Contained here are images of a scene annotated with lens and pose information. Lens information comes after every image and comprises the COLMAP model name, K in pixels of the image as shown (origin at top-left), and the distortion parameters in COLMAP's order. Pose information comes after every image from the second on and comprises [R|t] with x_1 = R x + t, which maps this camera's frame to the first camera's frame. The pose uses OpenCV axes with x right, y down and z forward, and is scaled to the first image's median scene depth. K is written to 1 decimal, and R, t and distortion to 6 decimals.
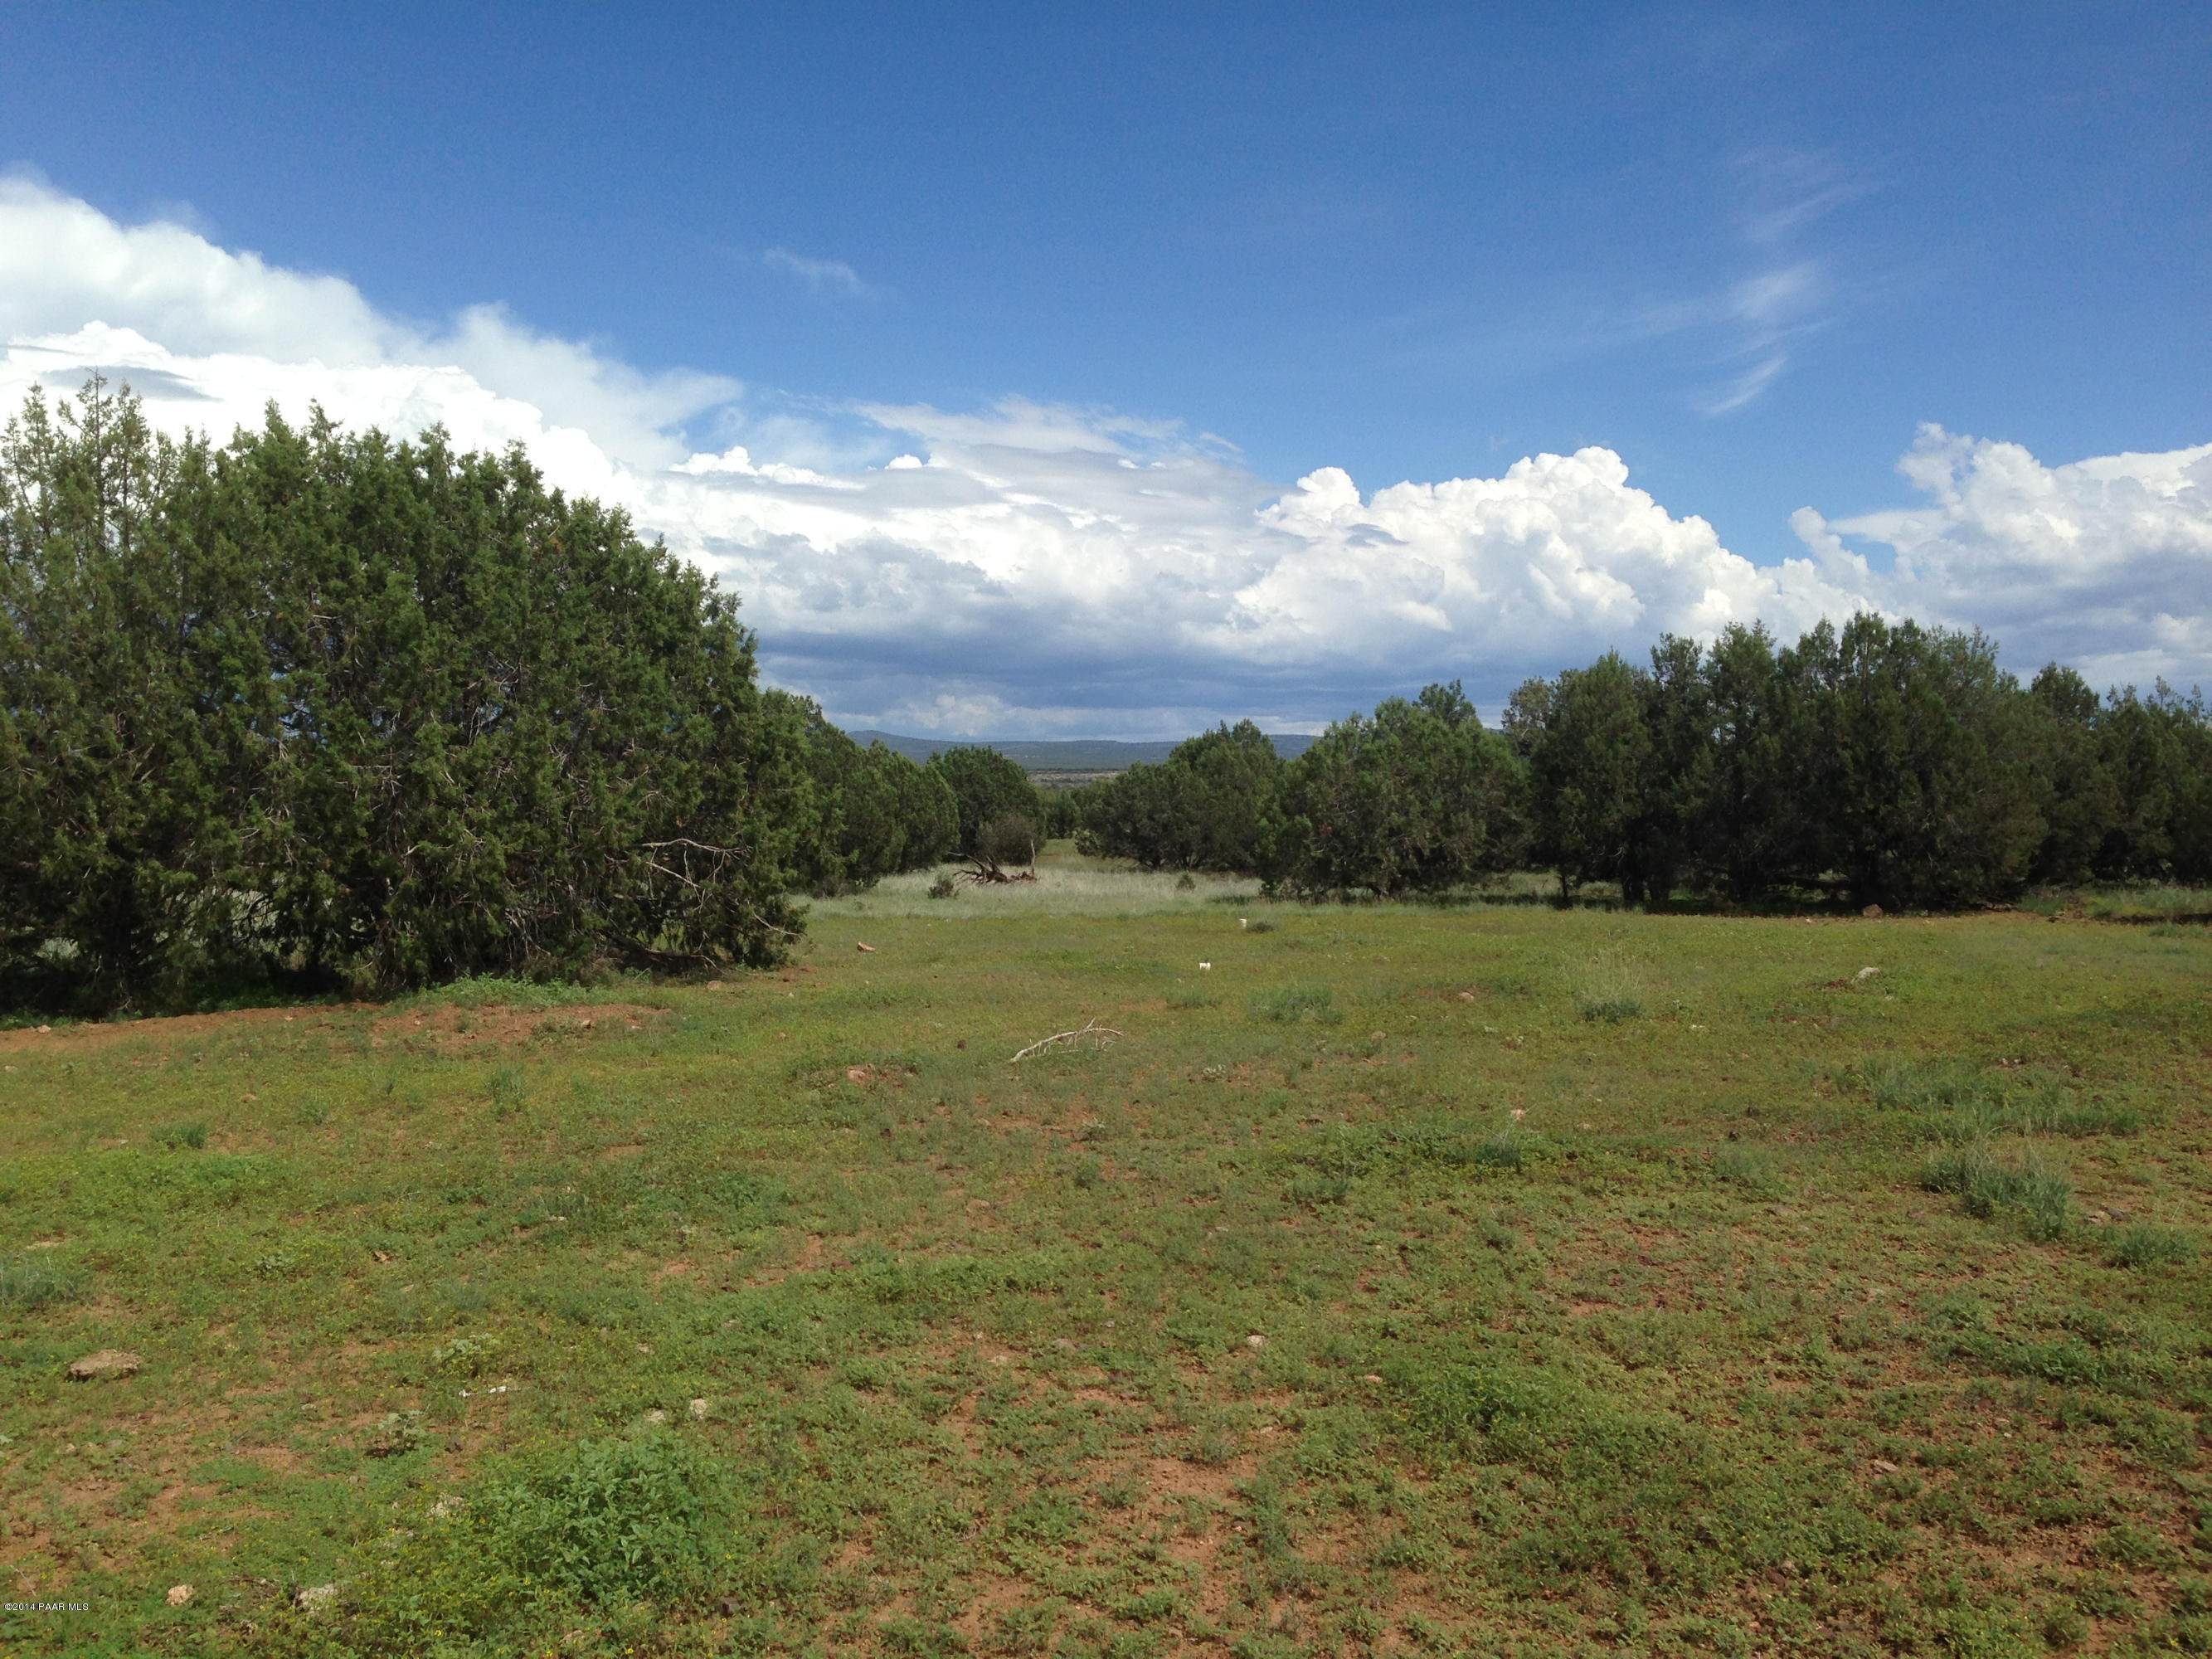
lens RADIAL K [[2018.8, 0, 1106.0], [0, 2018.8, 829.5], [0, 0, 1]] dist [0.126857, -0.220364]
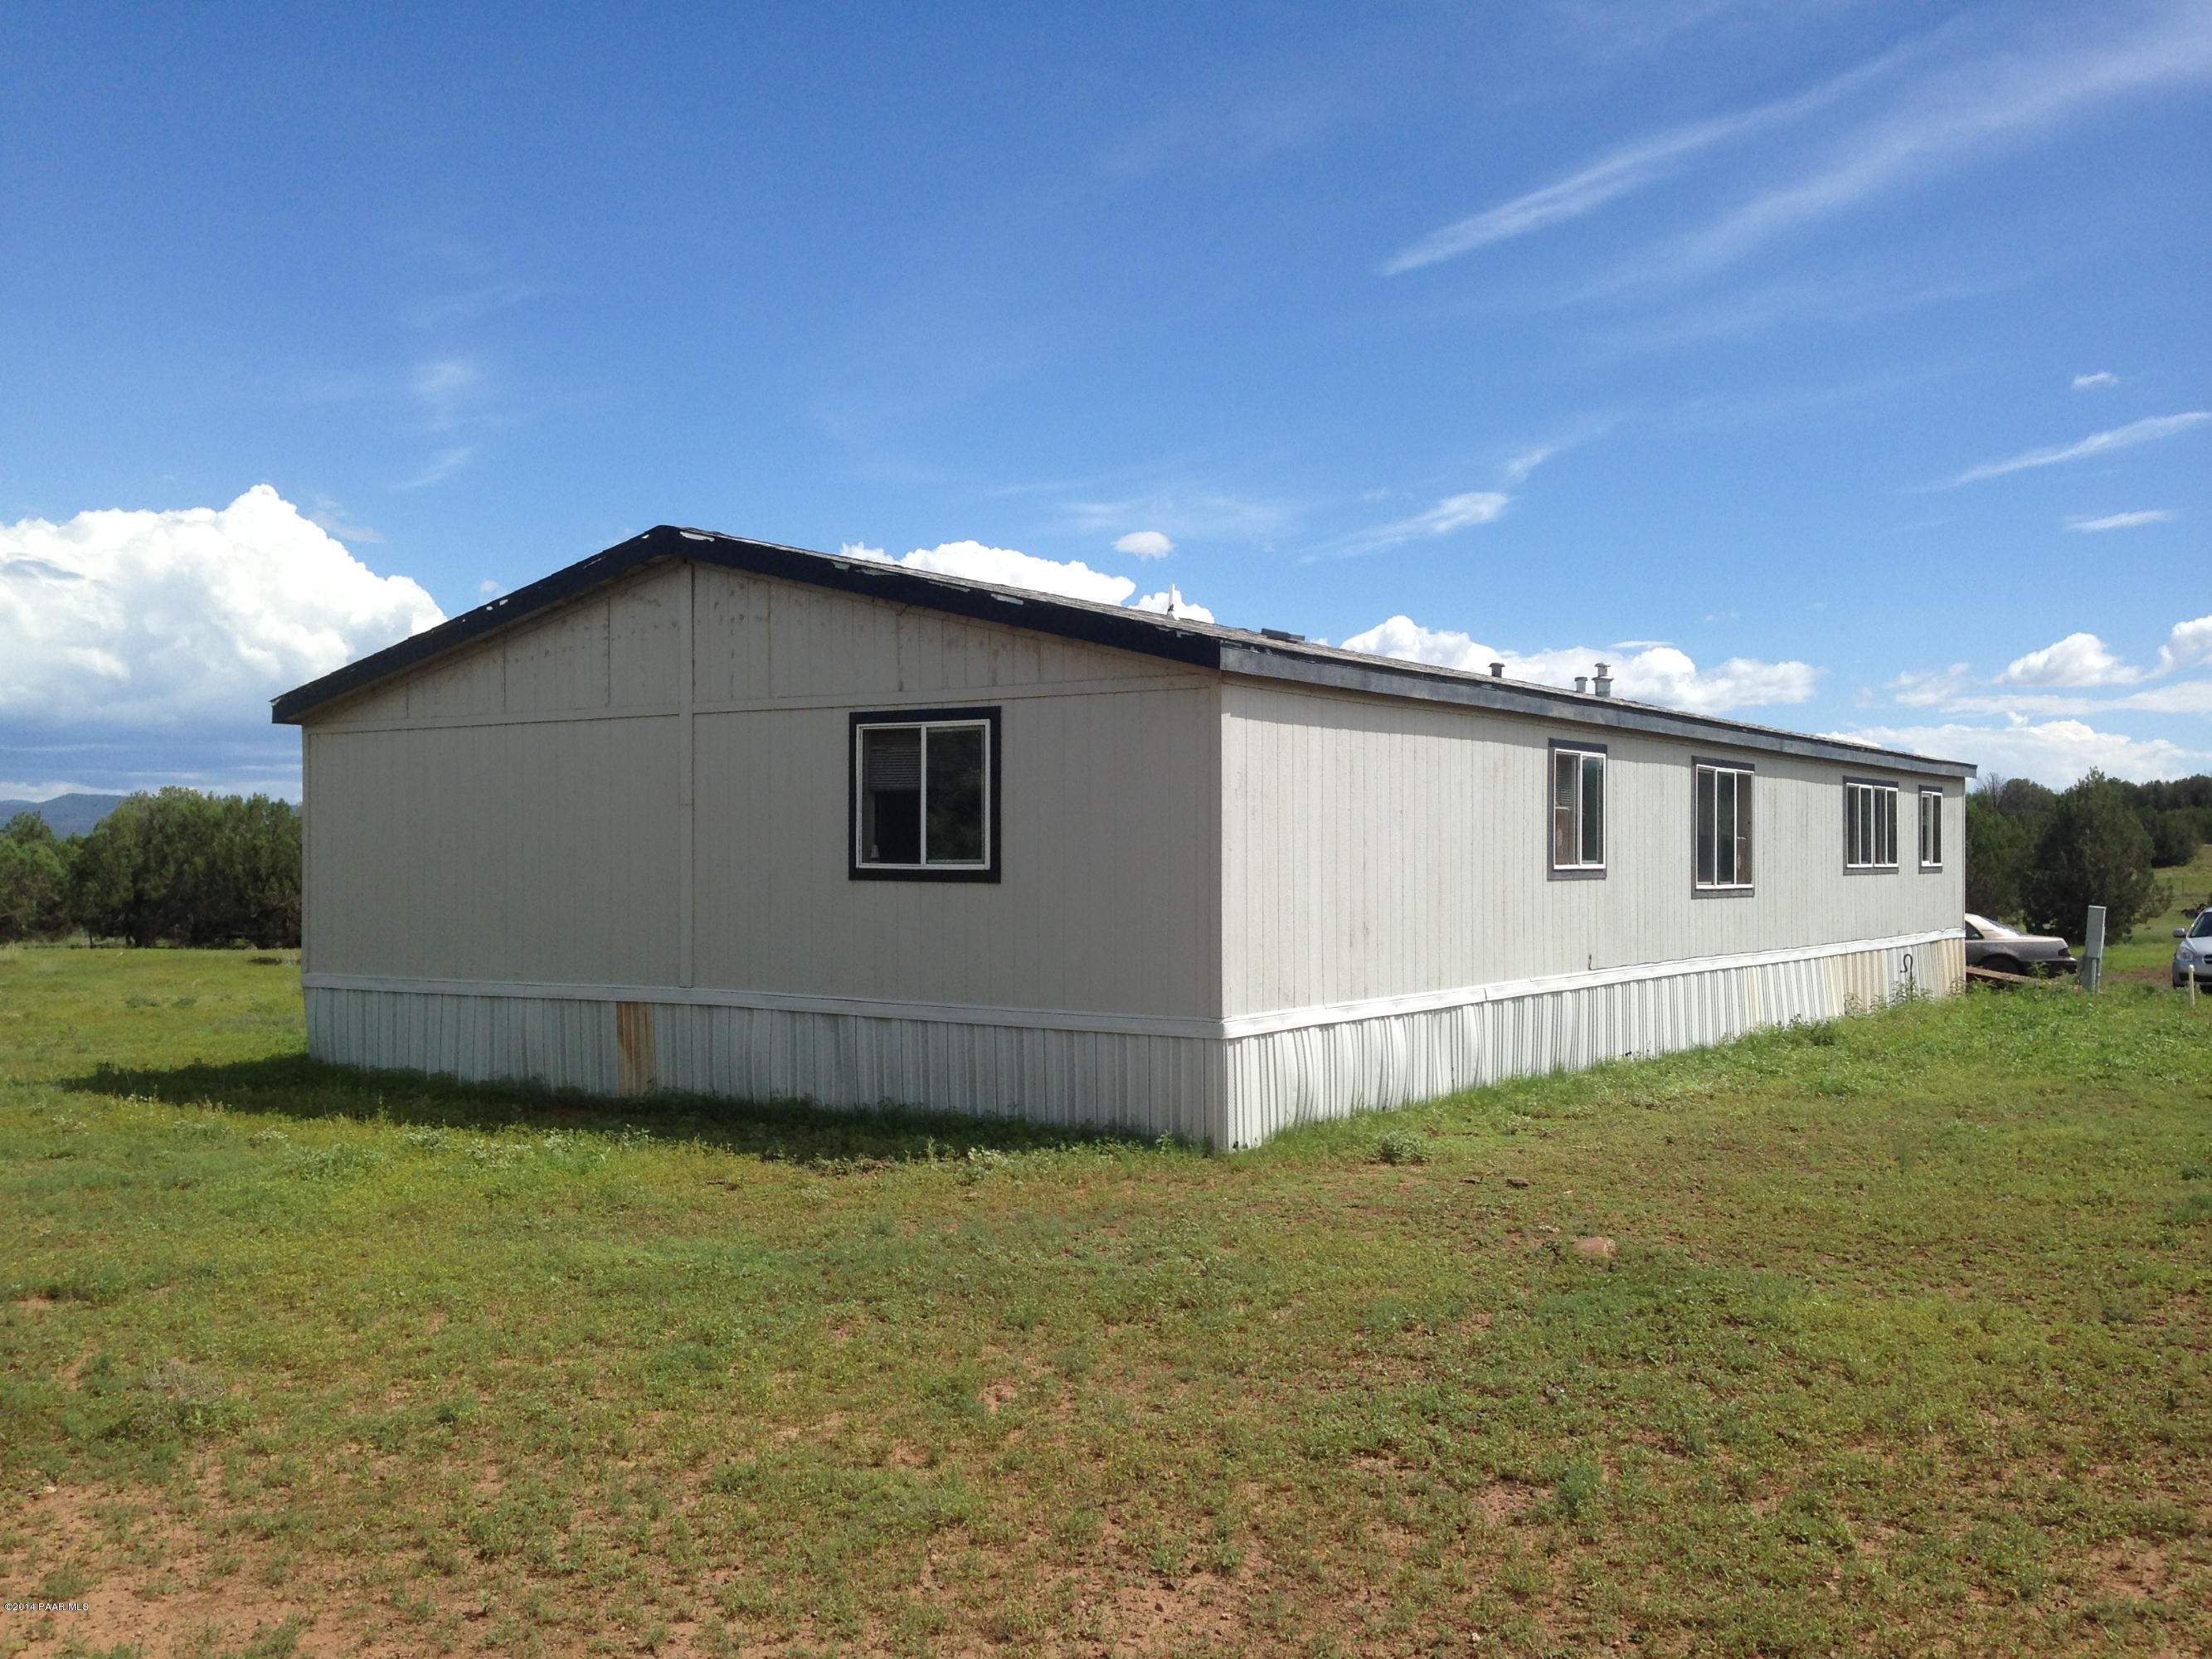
lens RADIAL K [[2018.8, 0, 1106.0], [0, 2018.8, 829.5], [0, 0, 1]] dist [0.126857, -0.220364]
pose [[0.821206, 0.018199, 0.570341, -0.071645], [-0.010240, 0.999800, -0.017158, -0.045401], [-0.570539, 0.008250, 0.821229, -1.013458]]
